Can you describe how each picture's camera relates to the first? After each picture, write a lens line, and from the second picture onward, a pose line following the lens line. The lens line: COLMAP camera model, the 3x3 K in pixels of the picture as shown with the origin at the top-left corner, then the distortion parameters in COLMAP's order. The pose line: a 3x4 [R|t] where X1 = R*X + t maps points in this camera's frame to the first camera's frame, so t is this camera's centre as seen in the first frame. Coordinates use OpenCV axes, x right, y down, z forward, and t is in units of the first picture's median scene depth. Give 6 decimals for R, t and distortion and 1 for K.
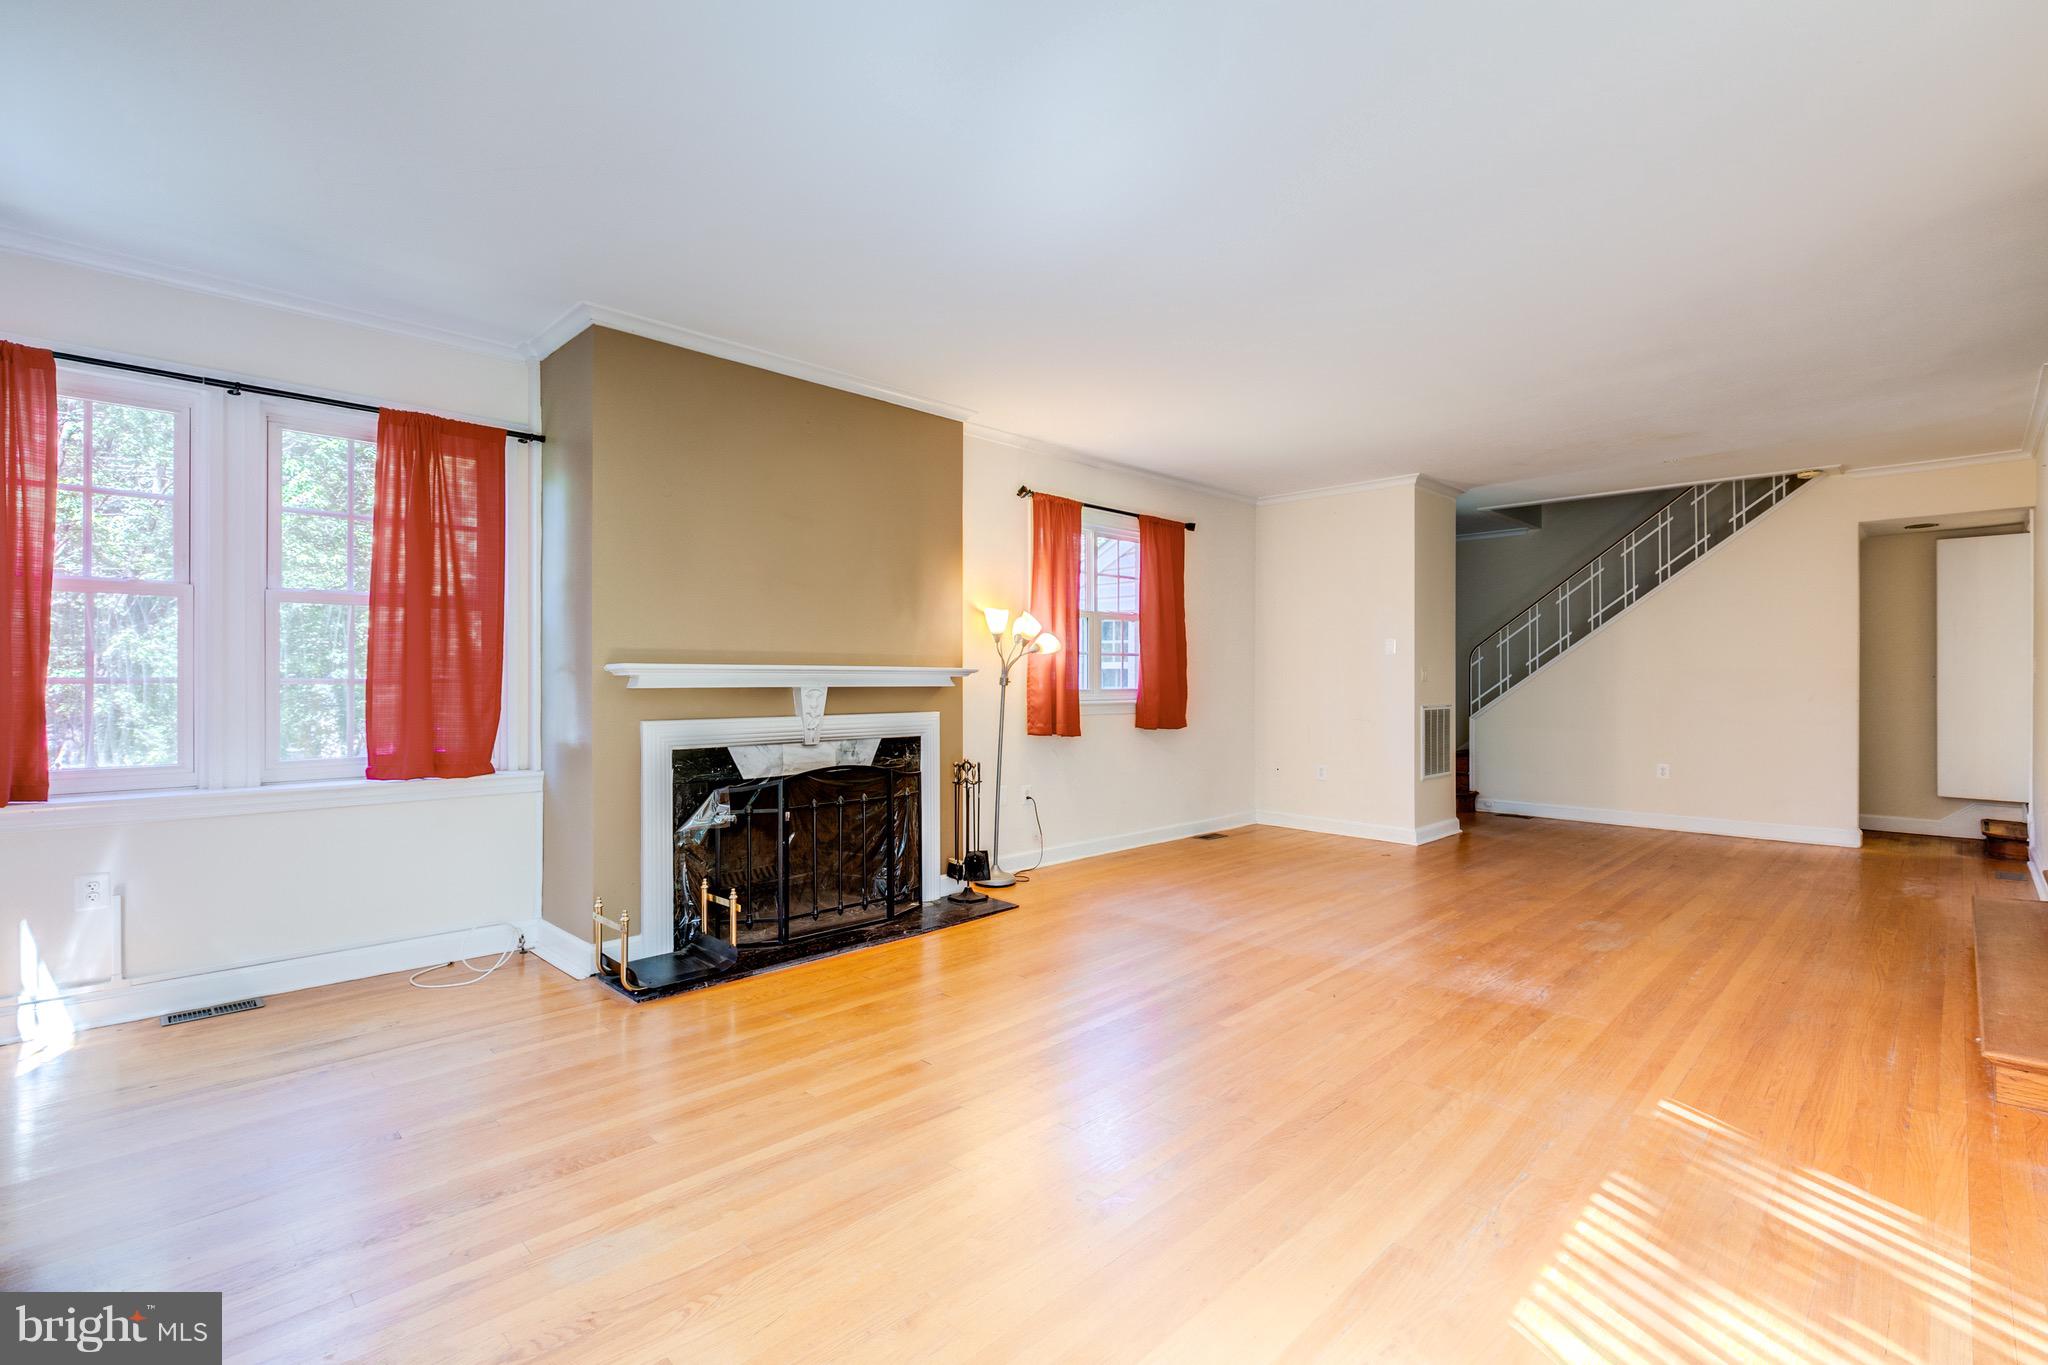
lens RADIAL K [[937.2, 0, 1030.3], [0, 937.2, 670.5], [0, 0, 1]] dist [0.002827, -0.000140]
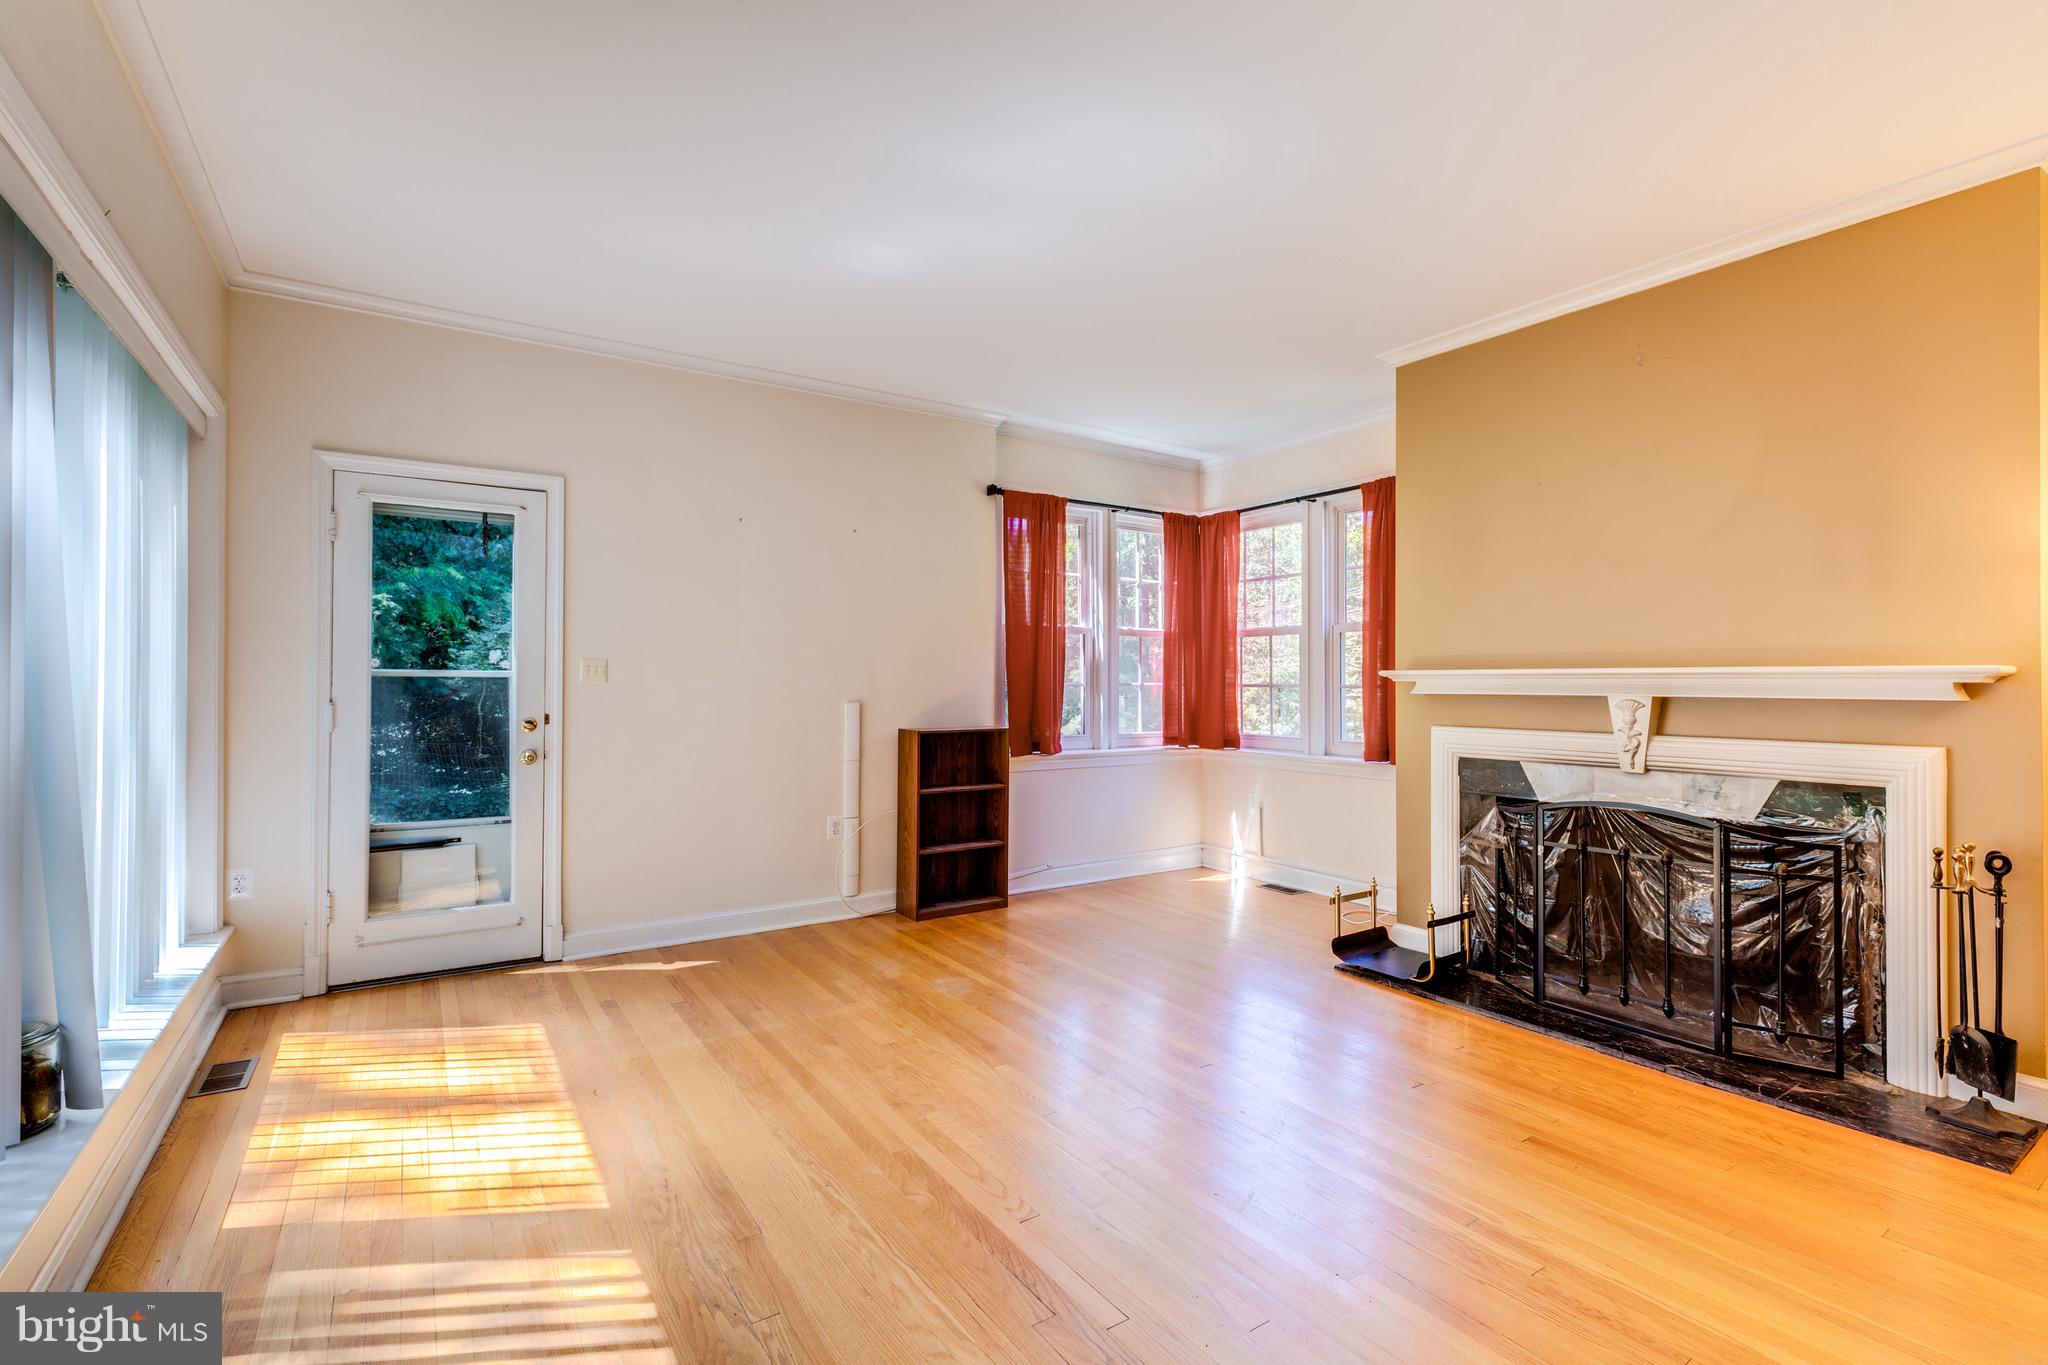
lens RADIAL K [[929.4, 0, 1030.5], [0, 929.4, 676.4], [0, 0, 1]] dist [0.002027, -0.000148]
pose [[-0.196154, -0.010588, -0.980516, 0.594237], [0.001727, 0.999936, -0.011143, 0.009049], [0.980572, -0.003879, -0.196123, 0.665640]]
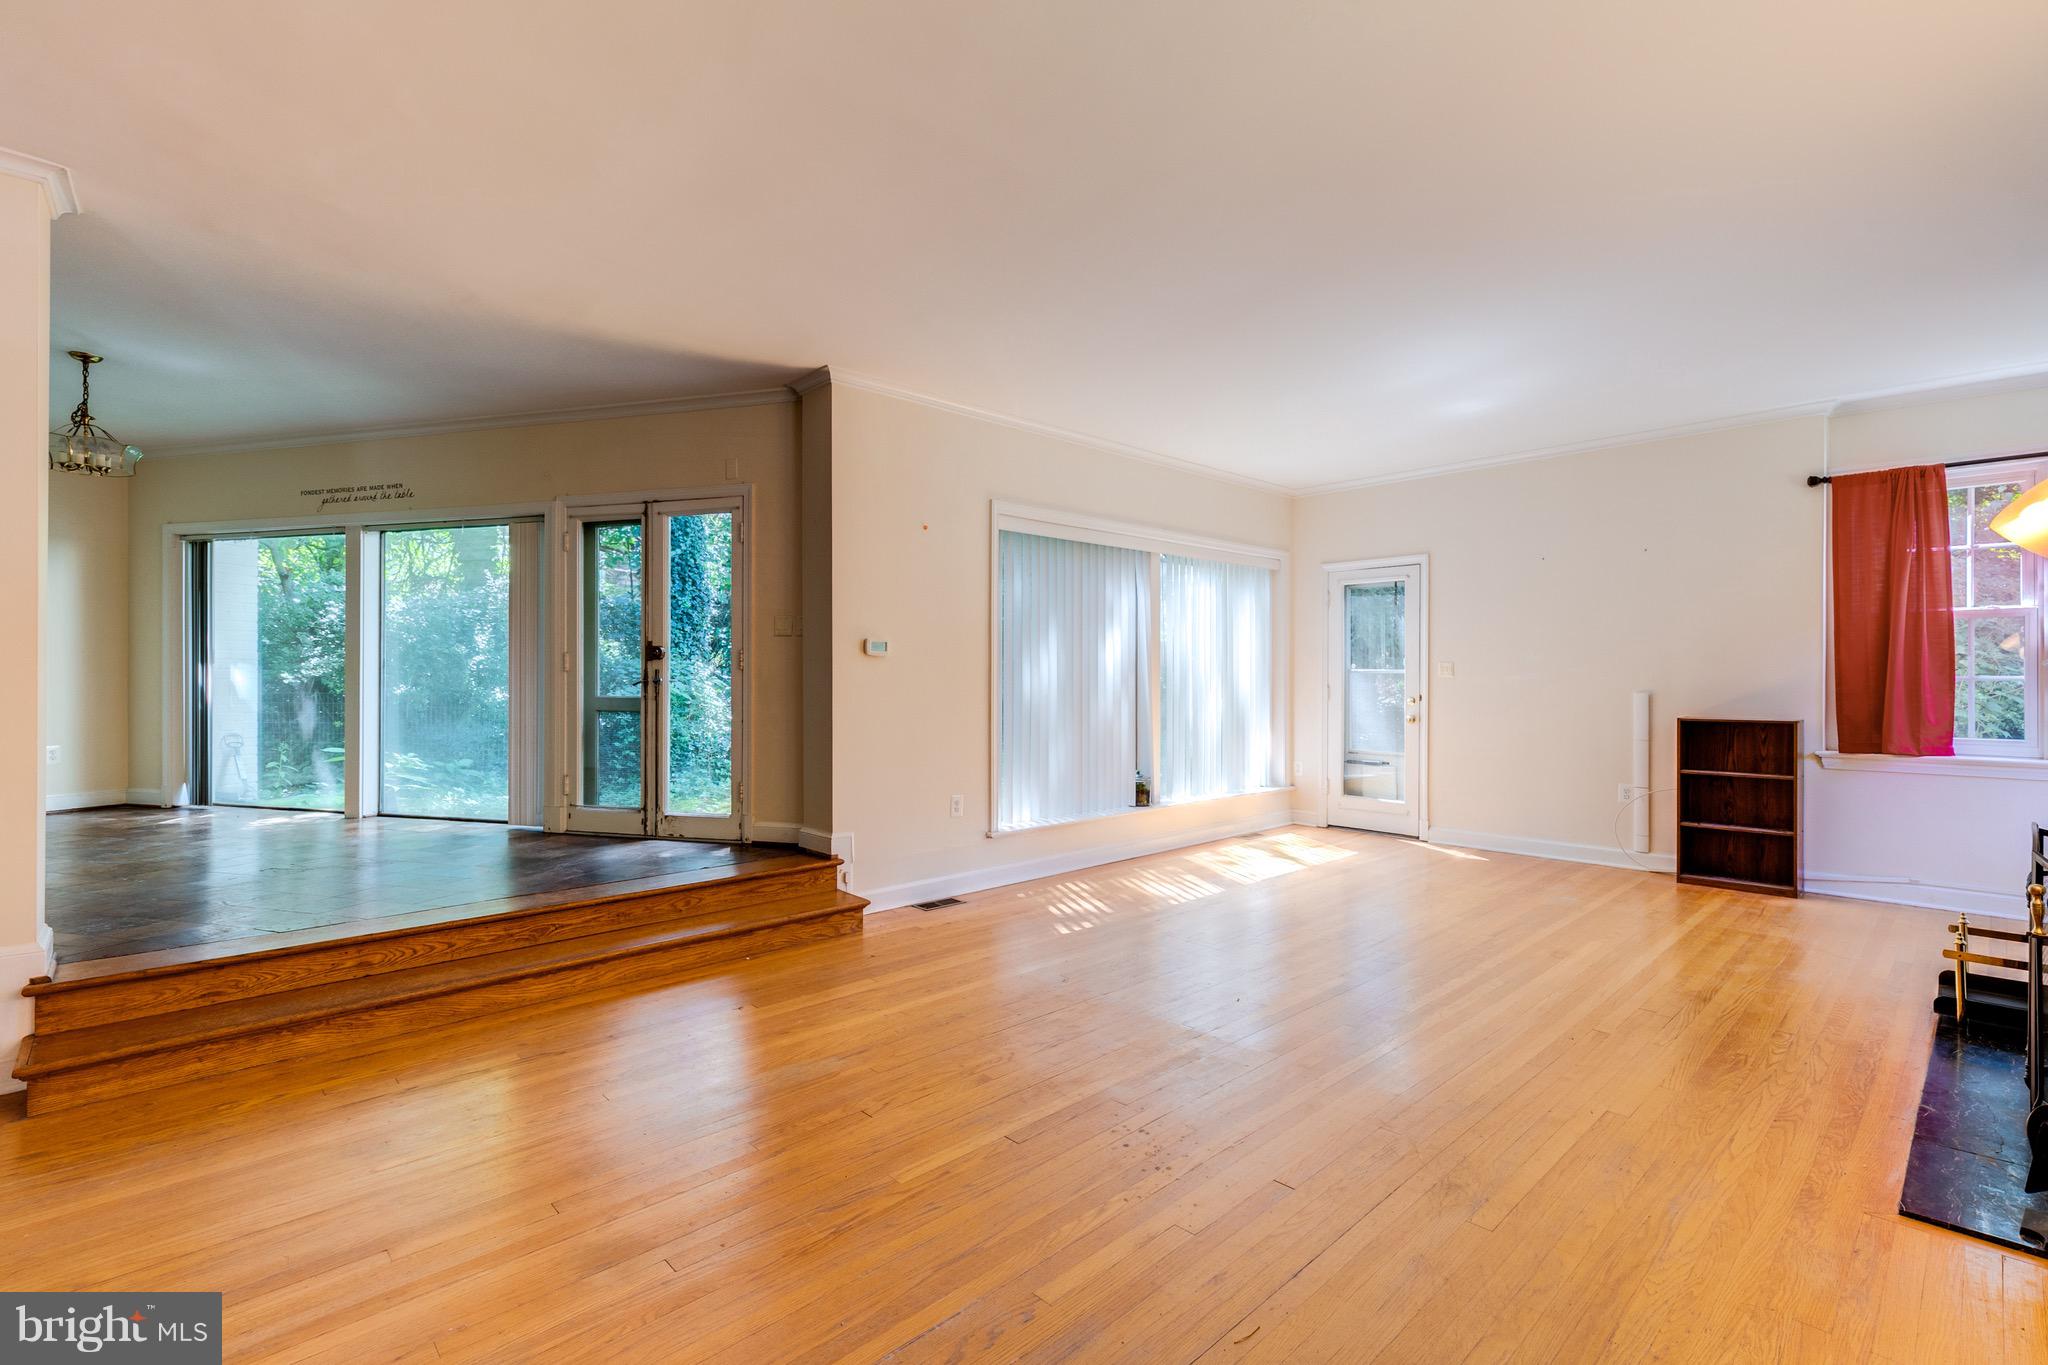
lens RADIAL K [[929.4, 0, 1030.5], [0, 929.4, 676.4], [0, 0, 1]] dist [0.002027, -0.000148]
pose [[-0.999433, -0.004657, 0.033359, 0.394623], [-0.004823, 0.999976, -0.004899, 0.014368], [-0.033335, -0.005057, -0.999431, 1.569143]]
